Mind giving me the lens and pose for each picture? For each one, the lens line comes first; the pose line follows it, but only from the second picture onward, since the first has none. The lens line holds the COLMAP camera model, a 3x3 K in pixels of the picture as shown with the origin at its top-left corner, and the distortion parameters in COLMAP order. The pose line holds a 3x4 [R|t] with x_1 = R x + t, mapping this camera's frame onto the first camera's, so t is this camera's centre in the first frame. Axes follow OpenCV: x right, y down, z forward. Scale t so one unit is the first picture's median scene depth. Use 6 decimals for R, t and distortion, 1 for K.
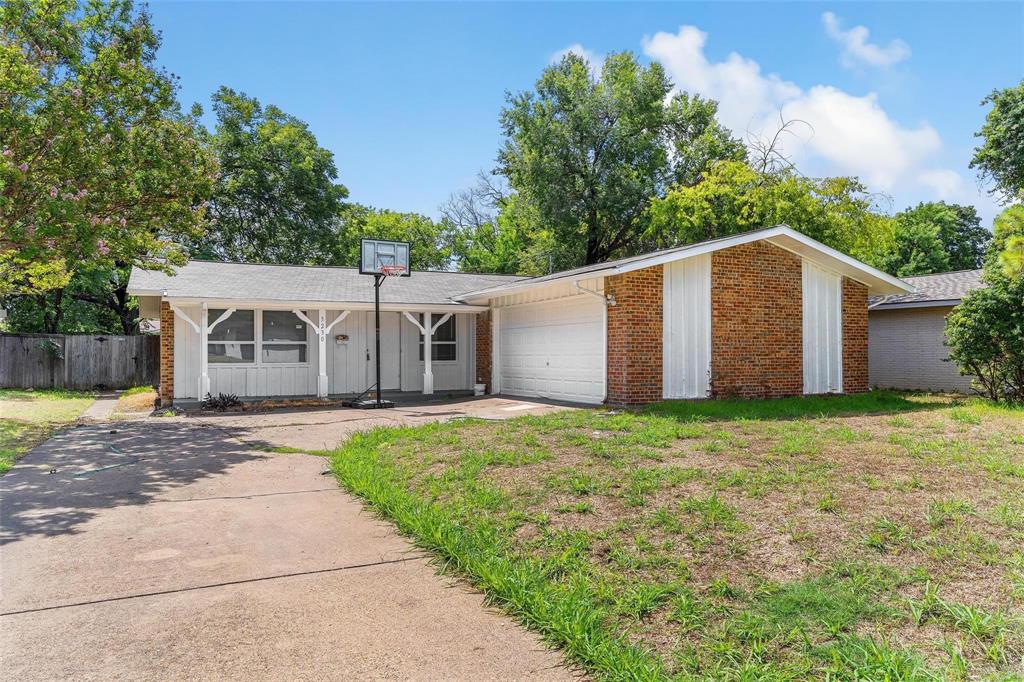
lens RADIAL K [[719.3, 0, 512.6], [0, 719.3, 342.4], [0, 0, 1]] dist [-0.005050, 0.000013]
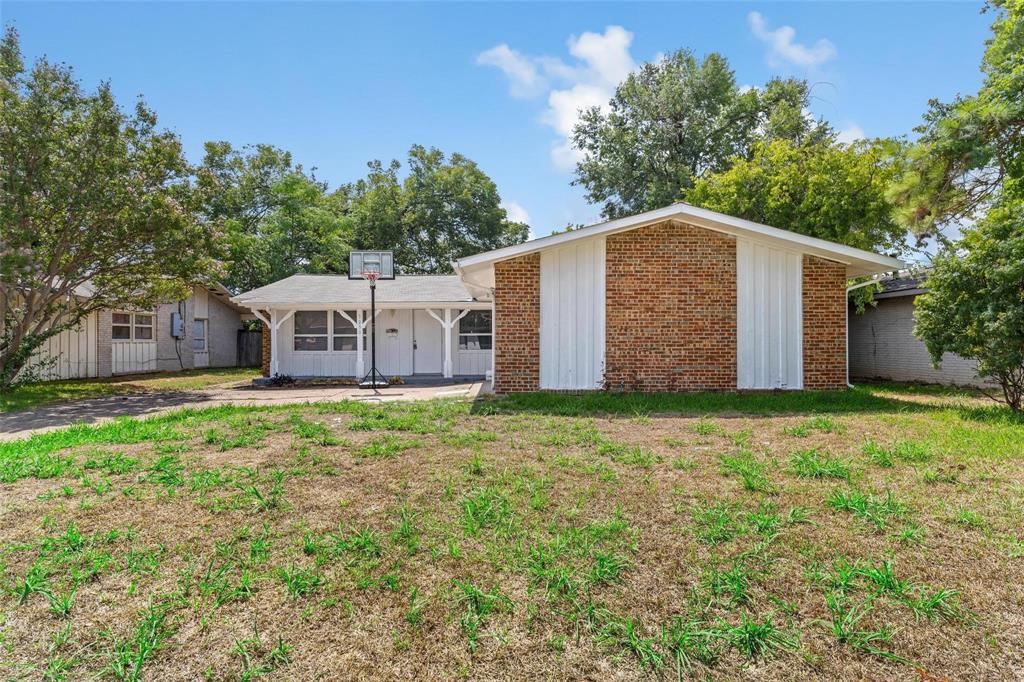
lens RADIAL K [[573.2, 0, 512.0], [0, 573.2, 341.7], [0, 0, 1]] dist [0.000836, 0.000382]
pose [[0.895582, -0.002014, -0.444893, 0.460683], [0.008381, 0.999889, 0.012345, 0.001731], [0.444818, -0.014785, 0.895499, 0.230953]]
